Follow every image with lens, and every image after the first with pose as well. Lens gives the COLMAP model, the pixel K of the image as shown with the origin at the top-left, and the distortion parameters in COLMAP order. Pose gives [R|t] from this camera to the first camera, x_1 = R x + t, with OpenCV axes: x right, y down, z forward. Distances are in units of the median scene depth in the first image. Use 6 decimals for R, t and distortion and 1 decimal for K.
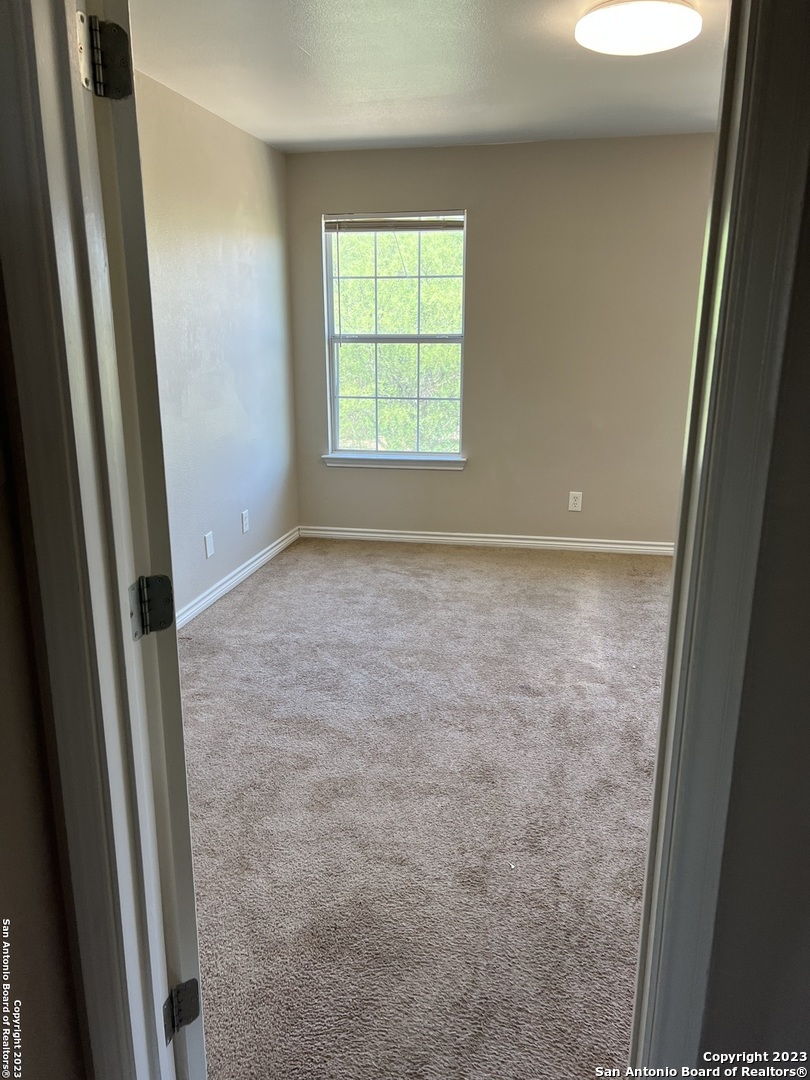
lens RADIAL K [[813.9, 0, 407.6], [0, 813.9, 534.2], [0, 0, 1]] dist [0.041301, -0.055692]
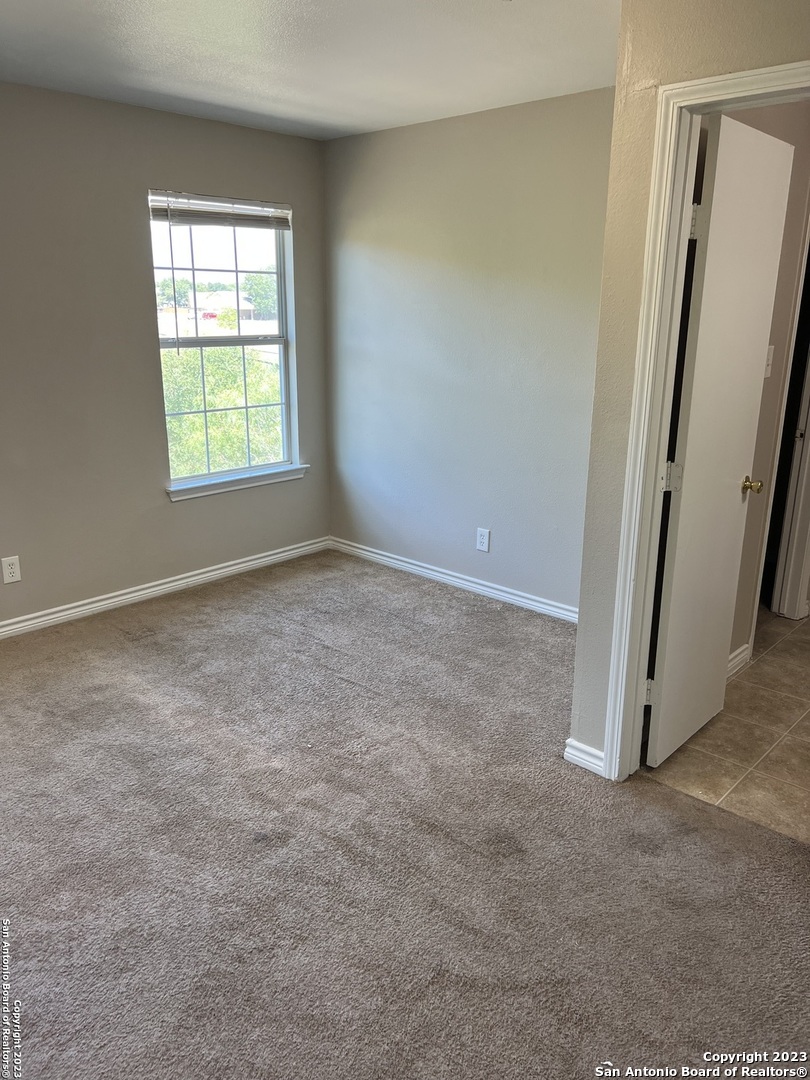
lens RADIAL K [[813.9, 0, 407.6], [0, 813.9, 534.2], [0, 0, 1]] dist [0.041301, -0.055692]
pose [[0.518810, -0.220919, 0.825852, -0.279138], [0.210111, 0.969353, 0.127312, -0.118581], [-0.828668, 0.107470, 0.549327, 0.387787]]
